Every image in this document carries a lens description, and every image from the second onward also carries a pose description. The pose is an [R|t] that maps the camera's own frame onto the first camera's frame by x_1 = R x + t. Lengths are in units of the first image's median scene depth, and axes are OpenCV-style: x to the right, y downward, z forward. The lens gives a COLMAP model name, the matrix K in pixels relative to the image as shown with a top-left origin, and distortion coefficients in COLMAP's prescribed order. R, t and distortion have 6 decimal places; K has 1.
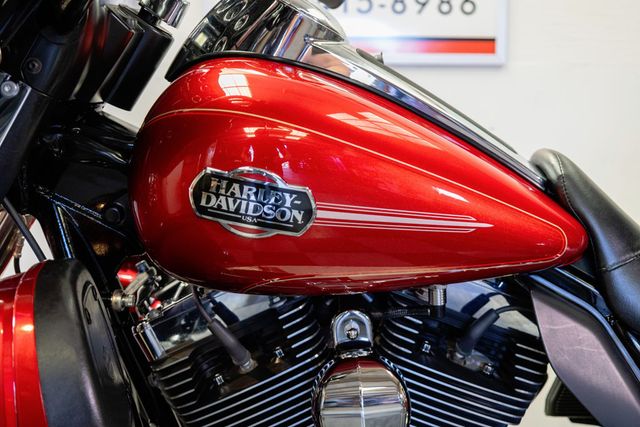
lens RADIAL K [[915.3, 0, 322.8], [0, 915.3, 214.4], [0, 0, 1]] dist [-0.000693, 0.000000]
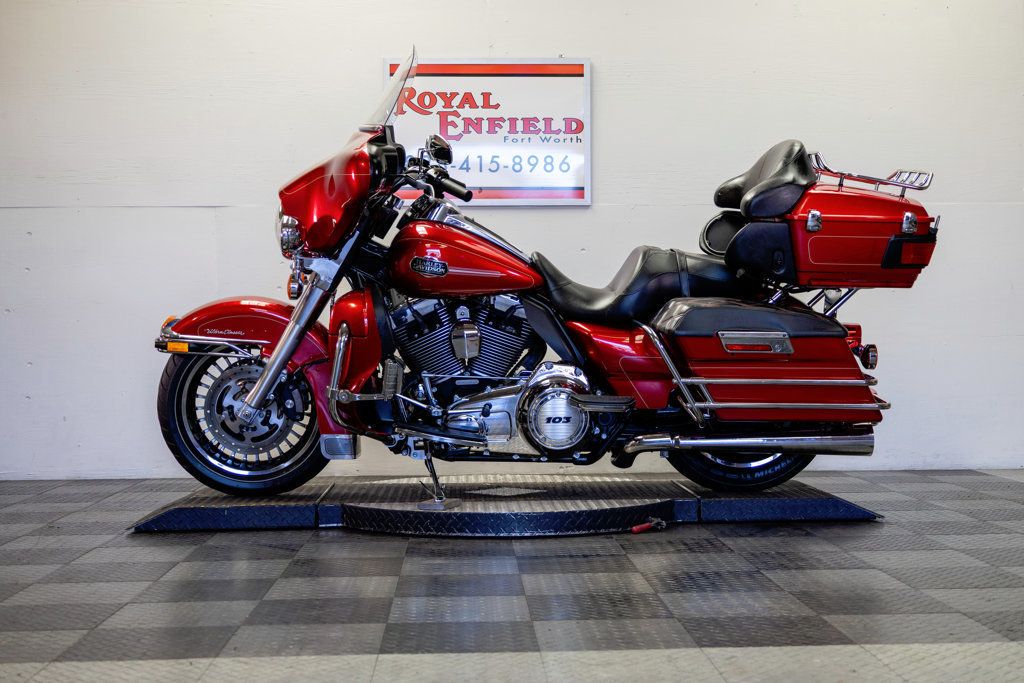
lens RADIAL K [[1464.5, 0, 526.9], [0, 1464.5, 315.8], [0, 0, 1]] dist [-0.000693, 0.000000]
pose [[0.999870, -0.010707, 0.012071, 0.174176], [0.011375, 0.998323, -0.056756, 0.388580], [-0.011443, 0.056886, 0.998315, -3.546195]]
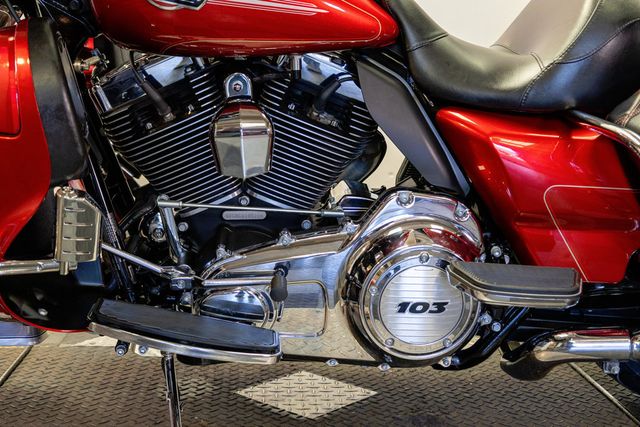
lens RADIAL K [[915.3, 0, 320.7], [0, 915.3, 212.9], [0, 0, 1]] dist [-0.000693, 0.000000]
pose [[0.998704, 0.020628, 0.046538, 0.097110], [-0.025107, 0.994890, 0.097796, 0.174731], [-0.044283, -0.098837, 0.994118, -0.482671]]
